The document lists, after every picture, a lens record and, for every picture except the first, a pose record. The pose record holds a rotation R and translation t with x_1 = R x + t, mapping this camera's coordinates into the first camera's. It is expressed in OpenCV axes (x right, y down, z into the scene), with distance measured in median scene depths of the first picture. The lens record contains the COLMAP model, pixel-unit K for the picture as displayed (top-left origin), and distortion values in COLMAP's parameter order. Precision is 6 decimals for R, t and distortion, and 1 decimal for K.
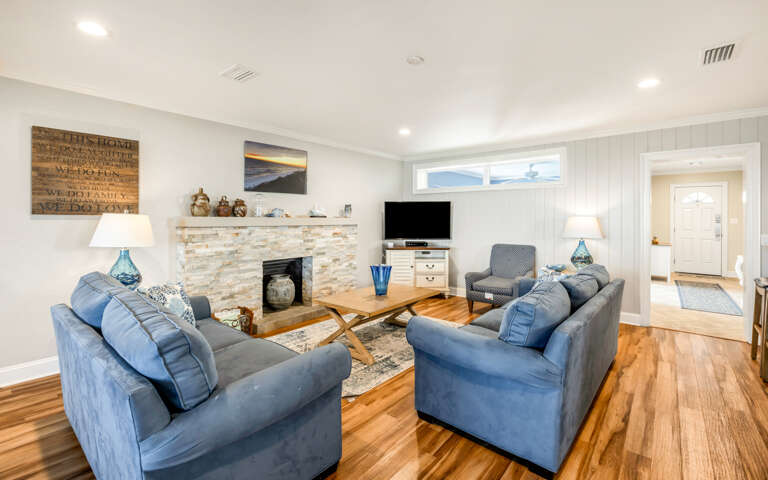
lens RADIAL K [[342.7, 0, 382.5], [0, 342.7, 214.7], [0, 0, 1]] dist [-0.000360, -0.000070]
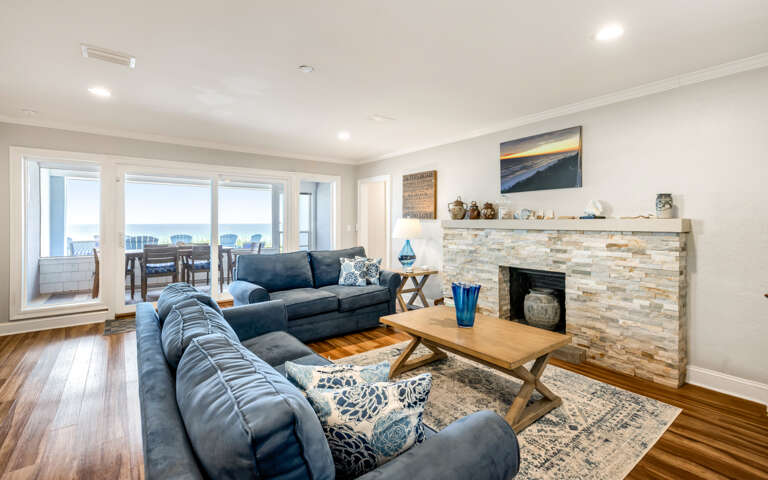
lens RADIAL K [[345.5, 0, 381.4], [0, 345.5, 221.2], [0, 0, 1]] dist [-0.002035, -0.000331]
pose [[-0.220270, -0.011053, -0.975376, 0.616548], [0.005024, 0.999910, -0.012466, 0.020748], [0.975426, -0.007646, -0.220195, 0.827423]]
